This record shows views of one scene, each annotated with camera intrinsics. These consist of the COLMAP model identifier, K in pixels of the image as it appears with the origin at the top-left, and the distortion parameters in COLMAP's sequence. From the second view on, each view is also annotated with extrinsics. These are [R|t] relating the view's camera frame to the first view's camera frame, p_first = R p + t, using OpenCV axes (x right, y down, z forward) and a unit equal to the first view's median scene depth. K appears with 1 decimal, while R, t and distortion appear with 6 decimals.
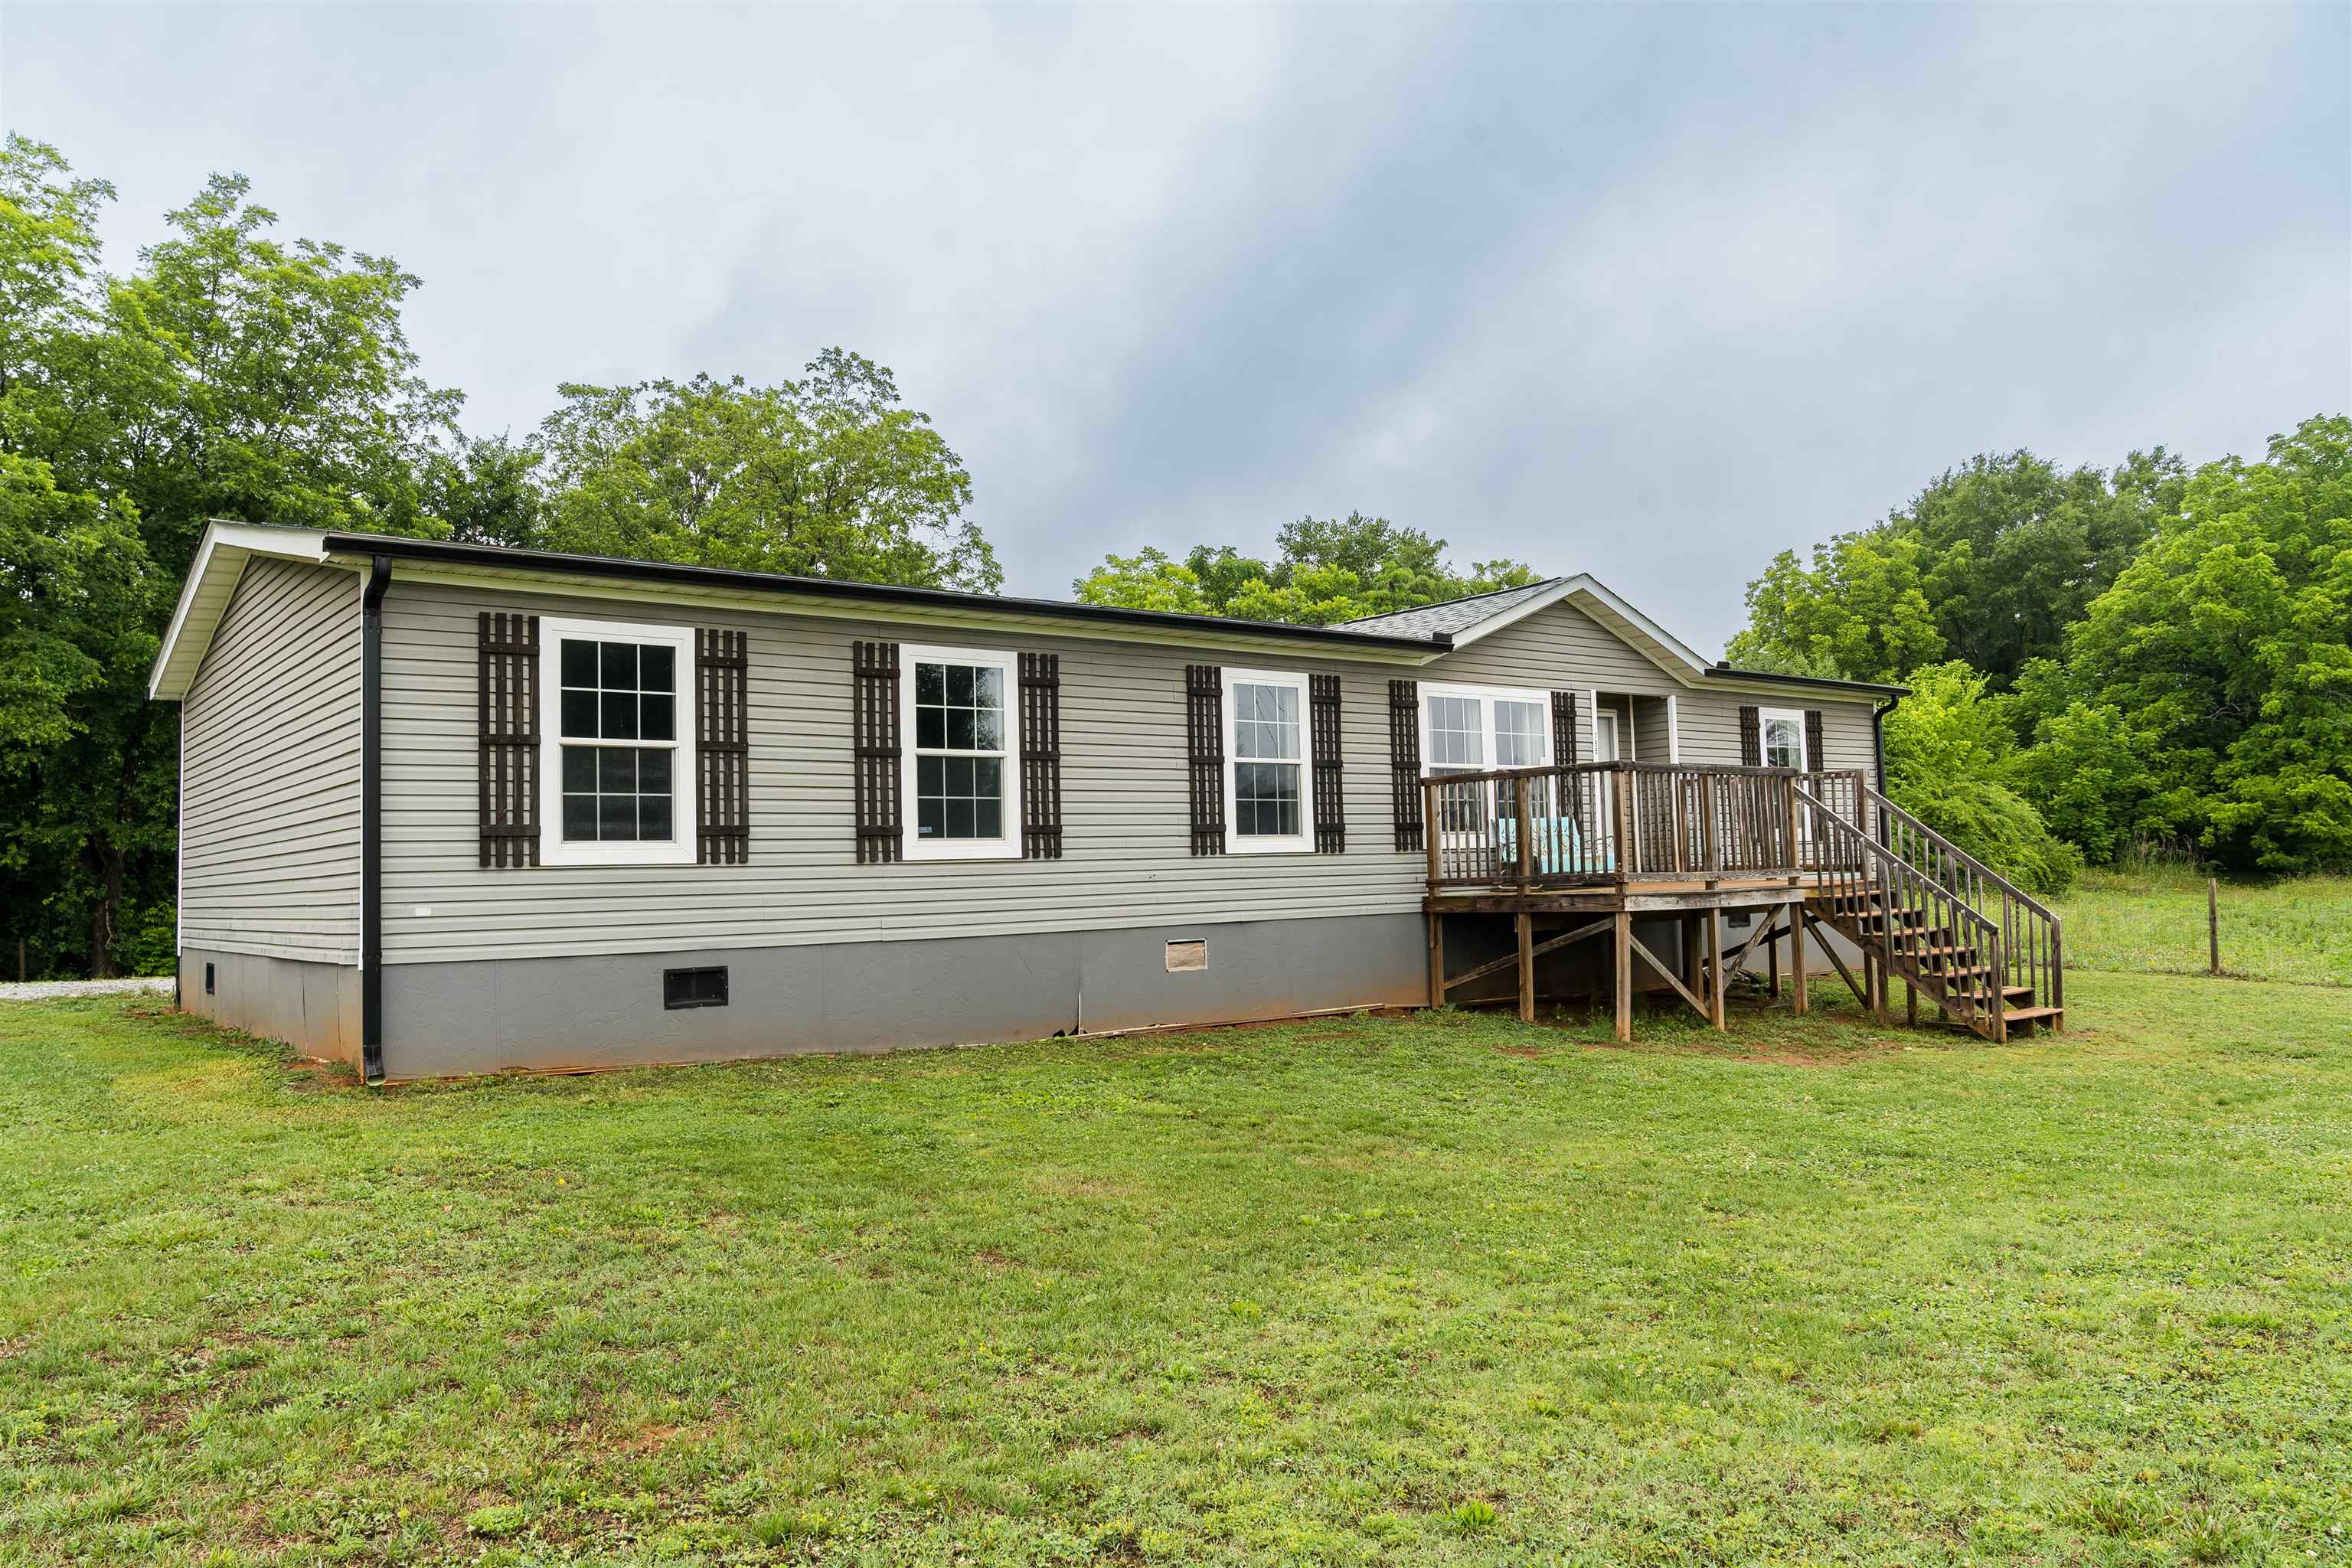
lens RADIAL K [[1629.1, 0, 1176.0], [0, 1629.1, 784.0], [0, 0, 1]] dist [-0.030806, 0.008954]
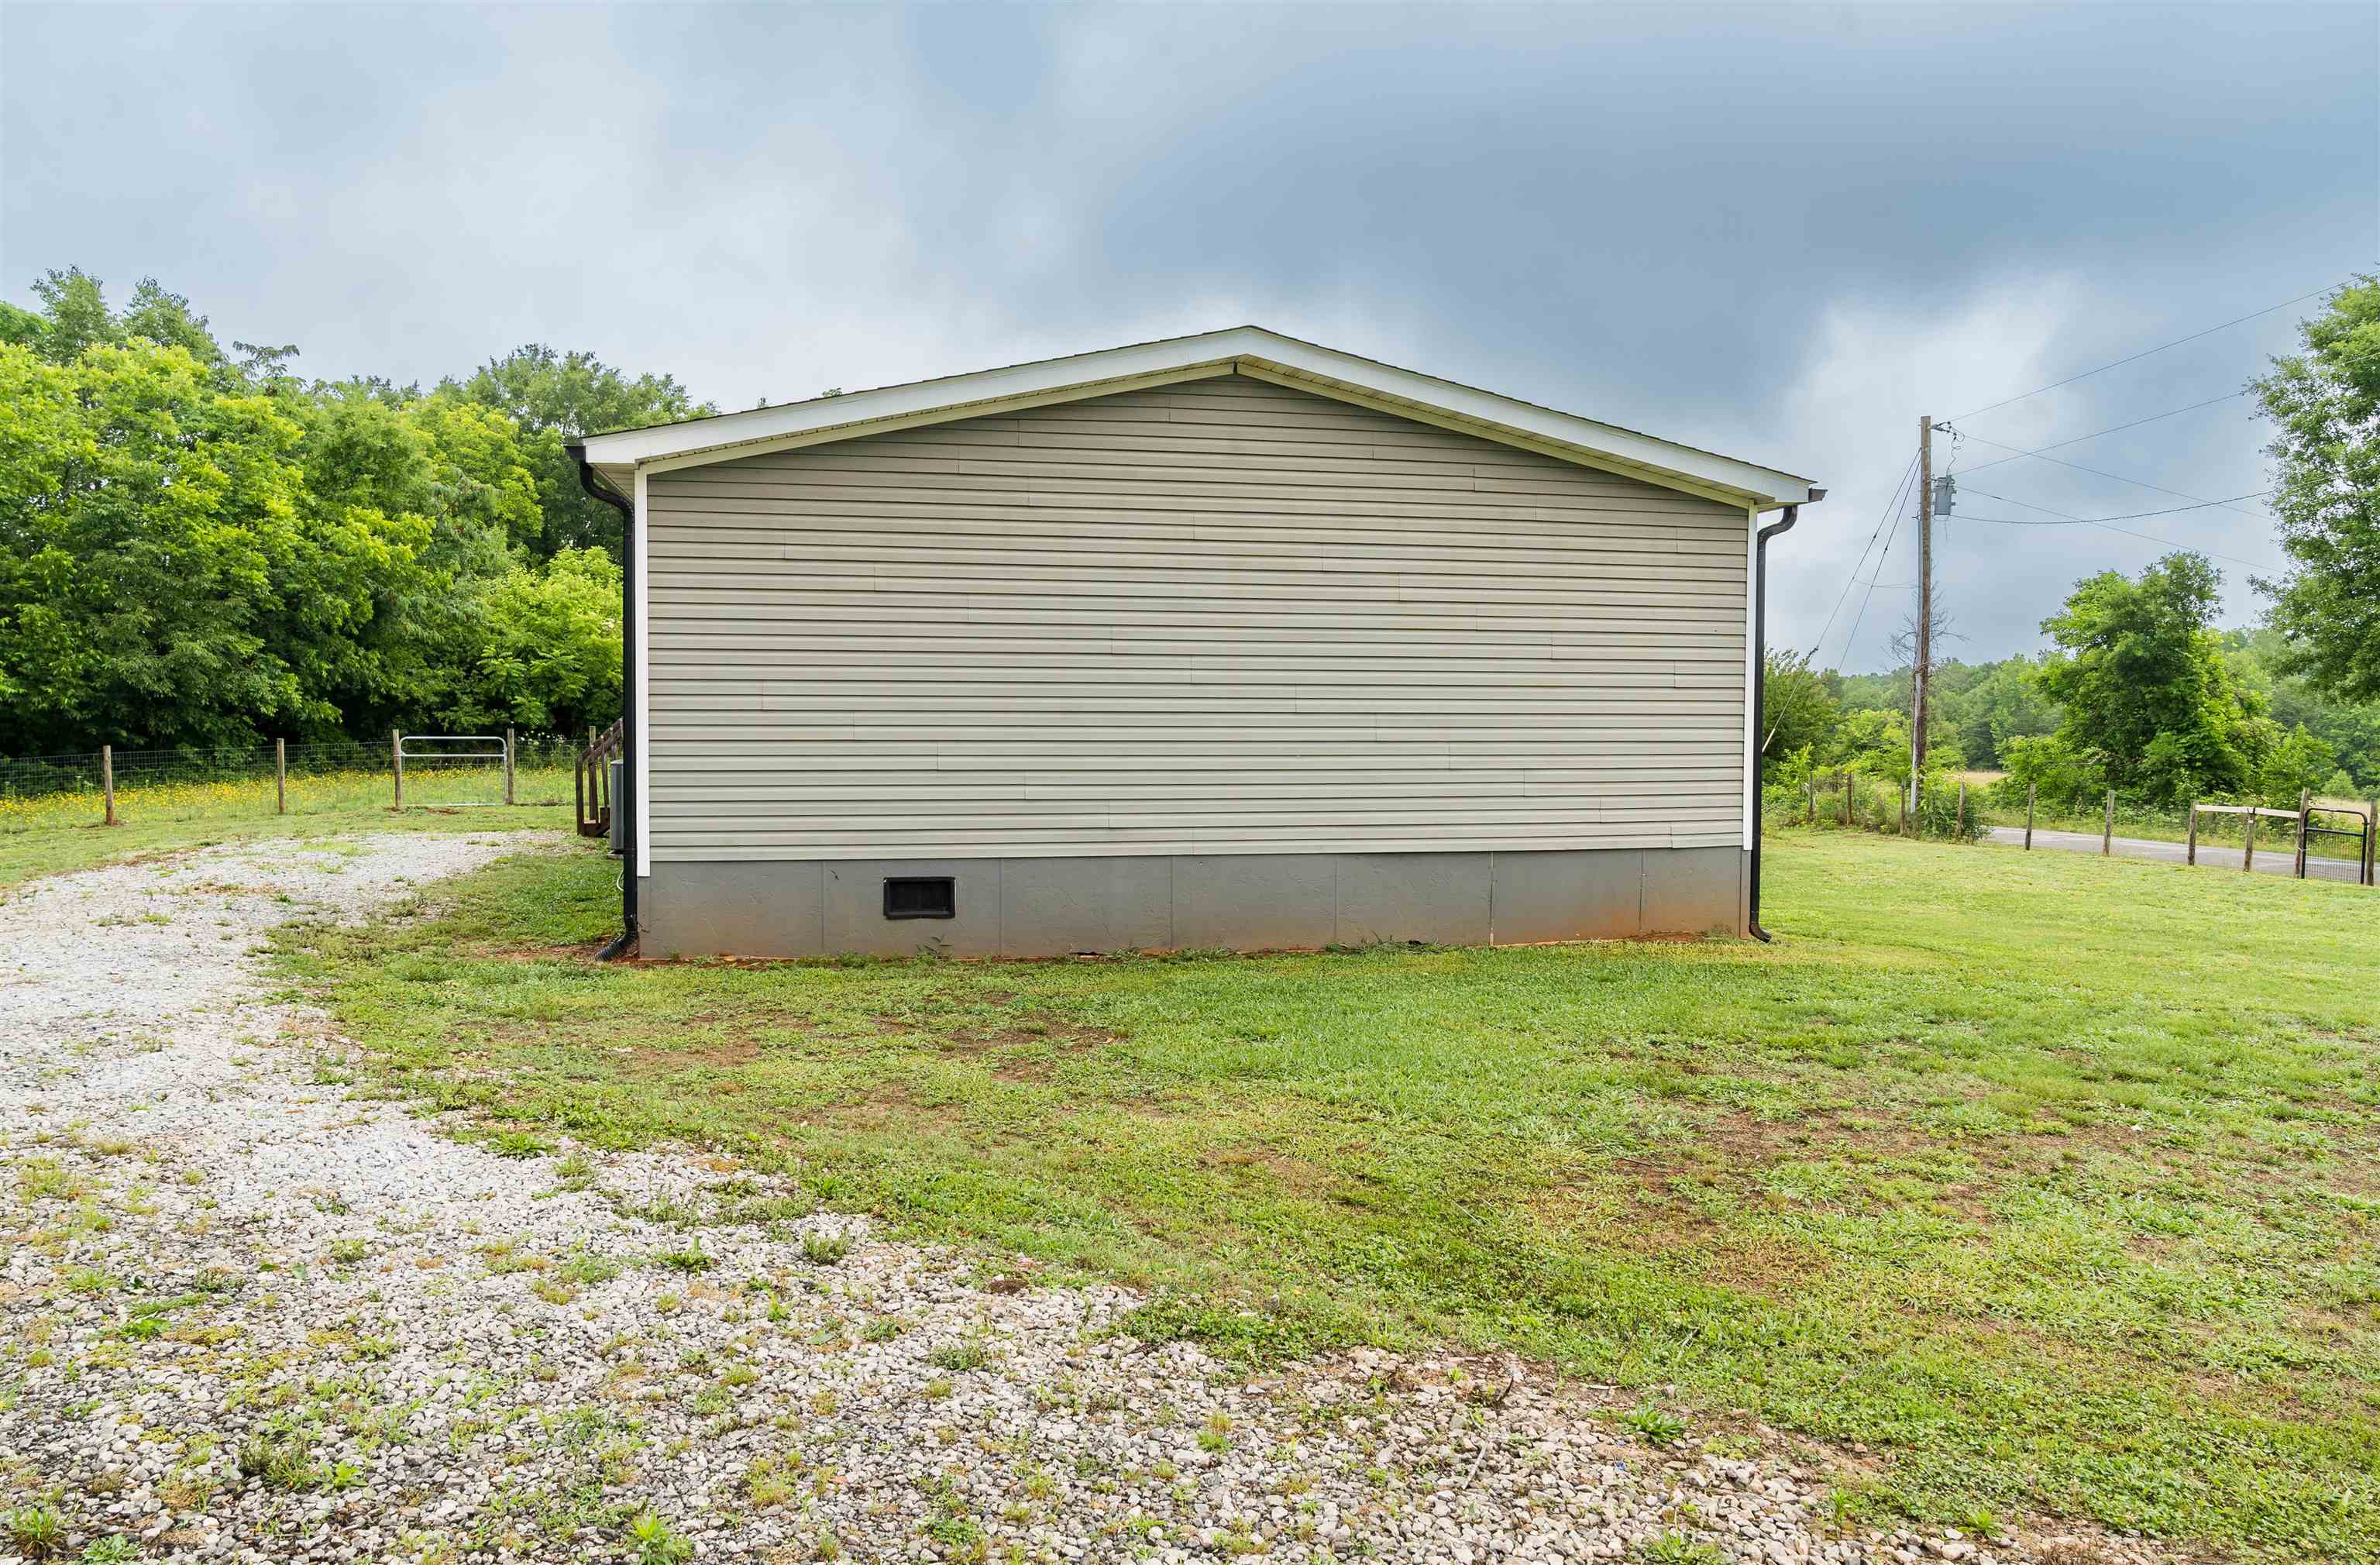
lens RADIAL K [[1618.1, 0, 1190.0], [0, 1618.1, 782.5], [0, 0, 1]] dist [0.000328, 0.001264]
pose [[0.454835, -0.011419, 0.890503, -1.173480], [-0.068700, 0.996488, 0.047868, 0.017914], [-0.887922, -0.082950, 0.452453, 0.459581]]
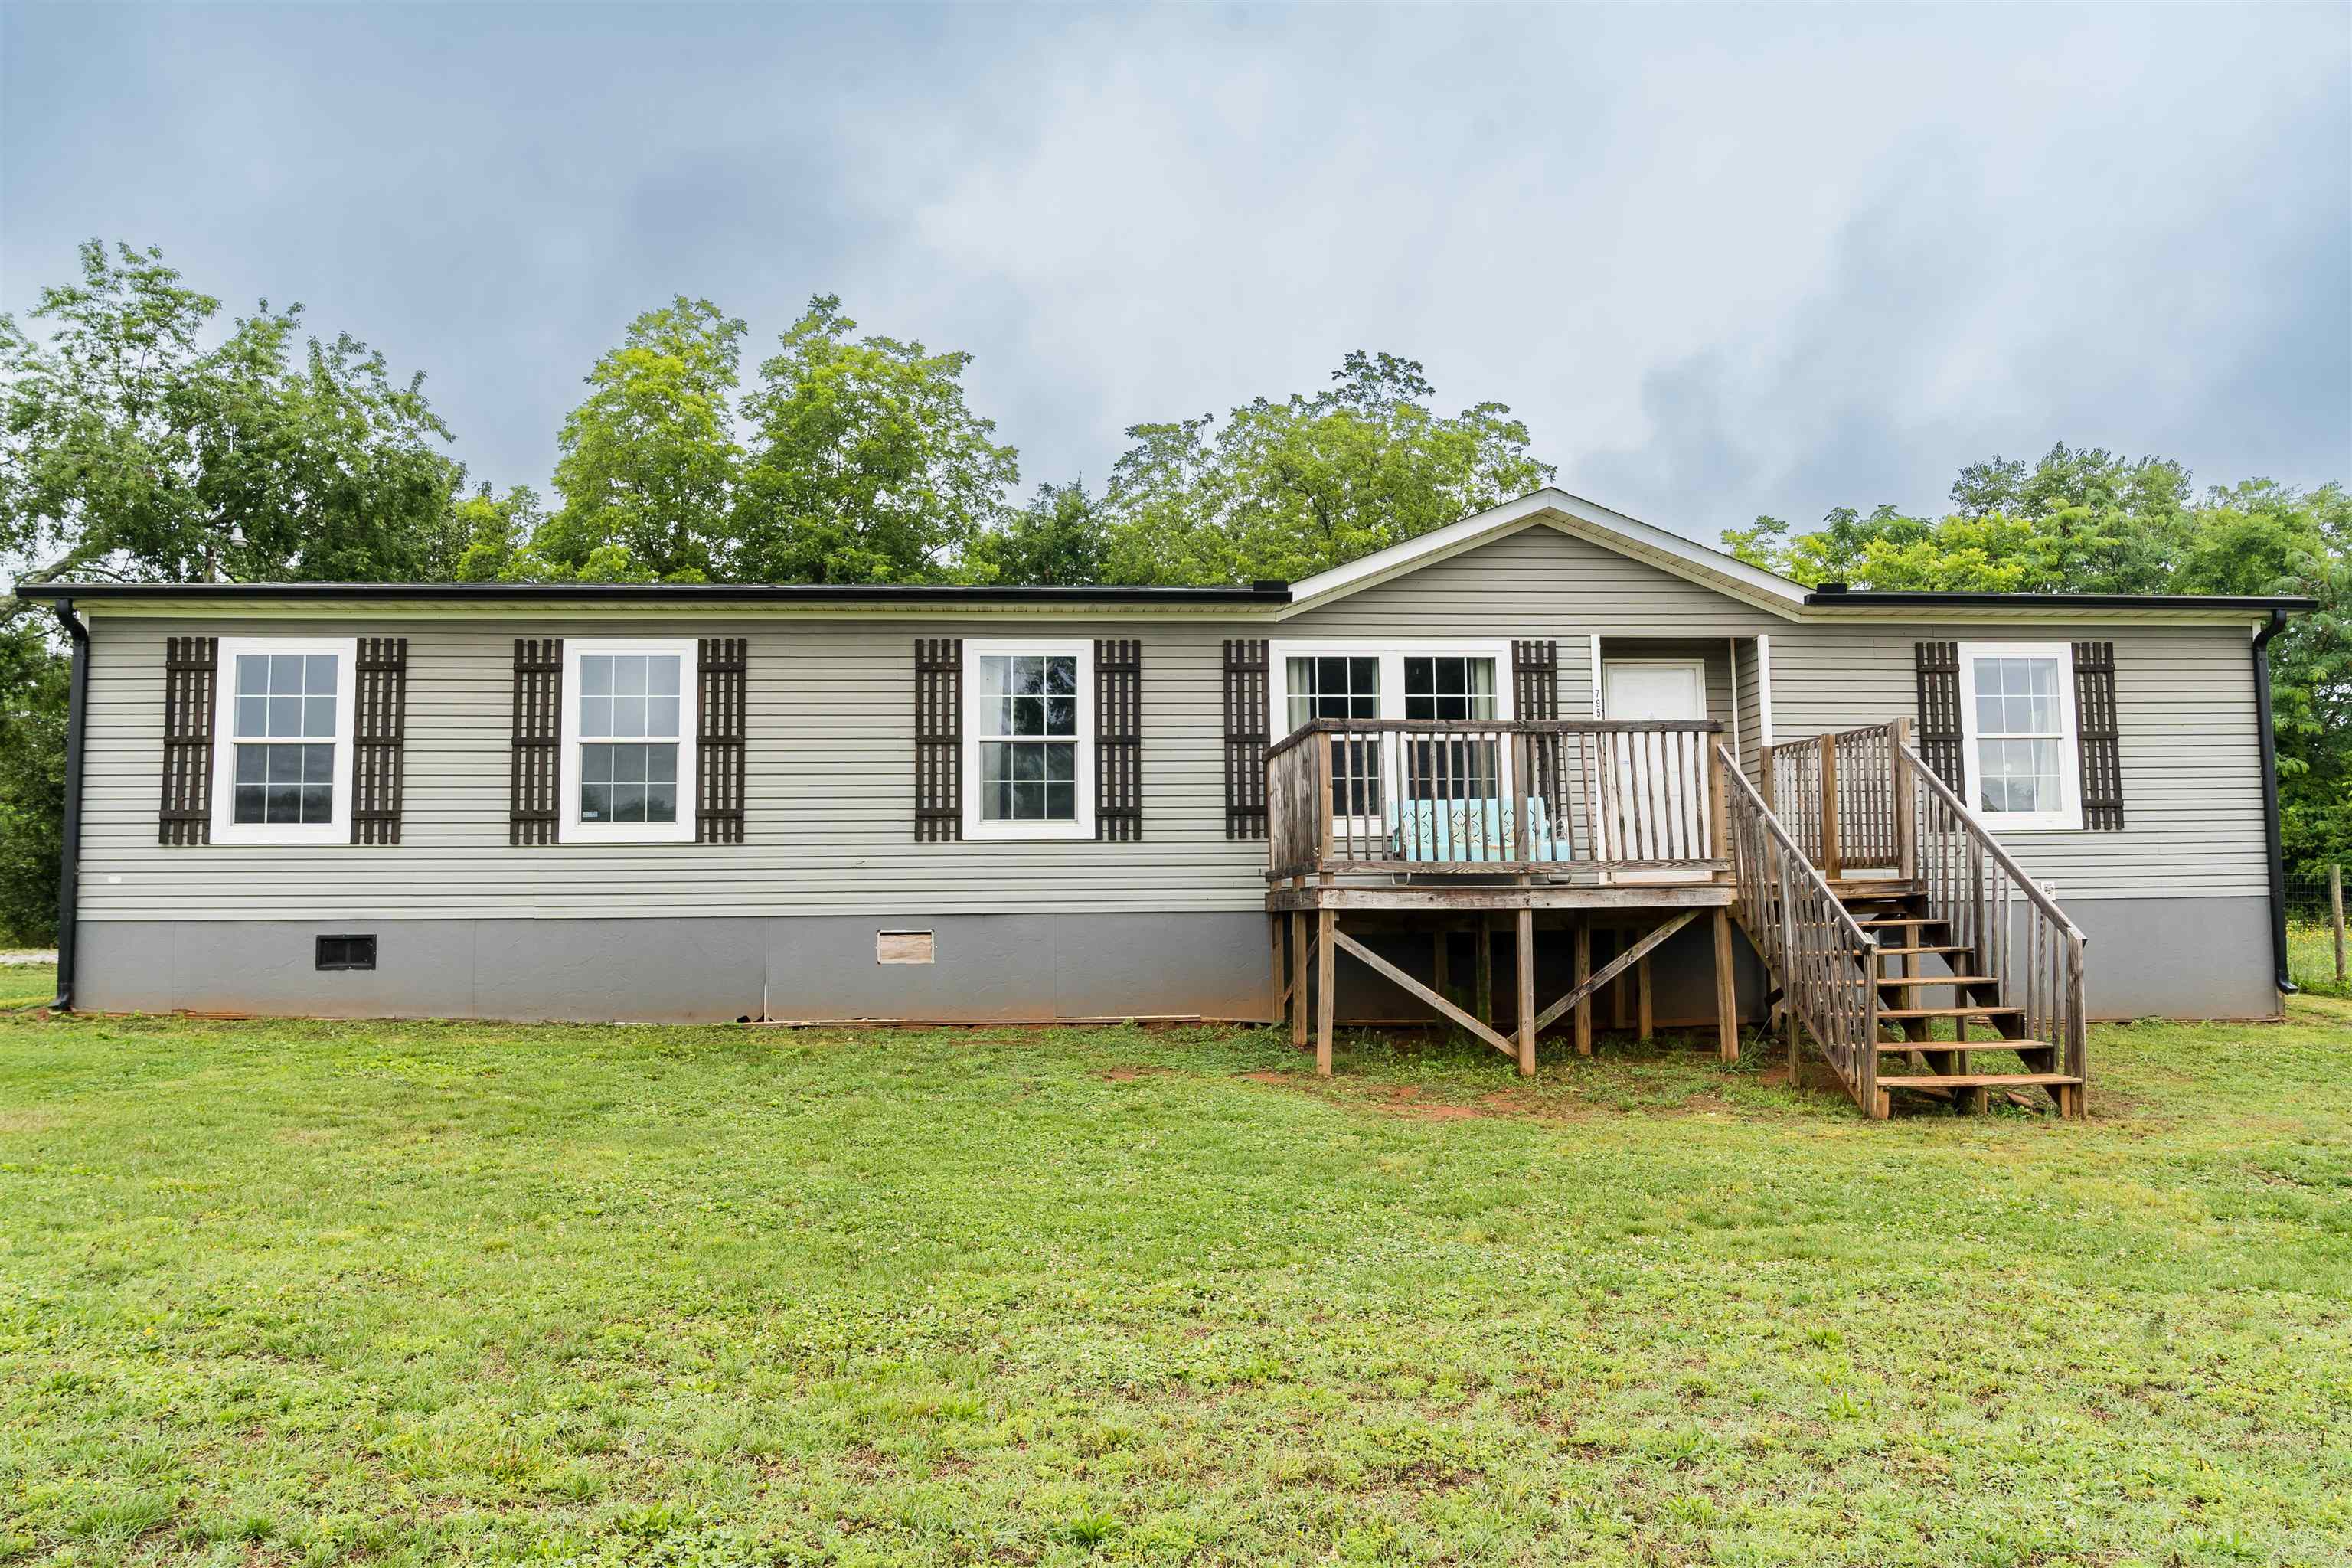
lens RADIAL K [[1629.1, 0, 1176.0], [0, 1629.1, 784.0], [0, 0, 1]] dist [-0.030806, 0.008954]
pose [[0.833129, -0.025198, -0.552504, 0.655493], [0.018437, 0.999672, -0.017789, 0.030388], [0.552771, 0.004634, 0.833320, 0.300233]]
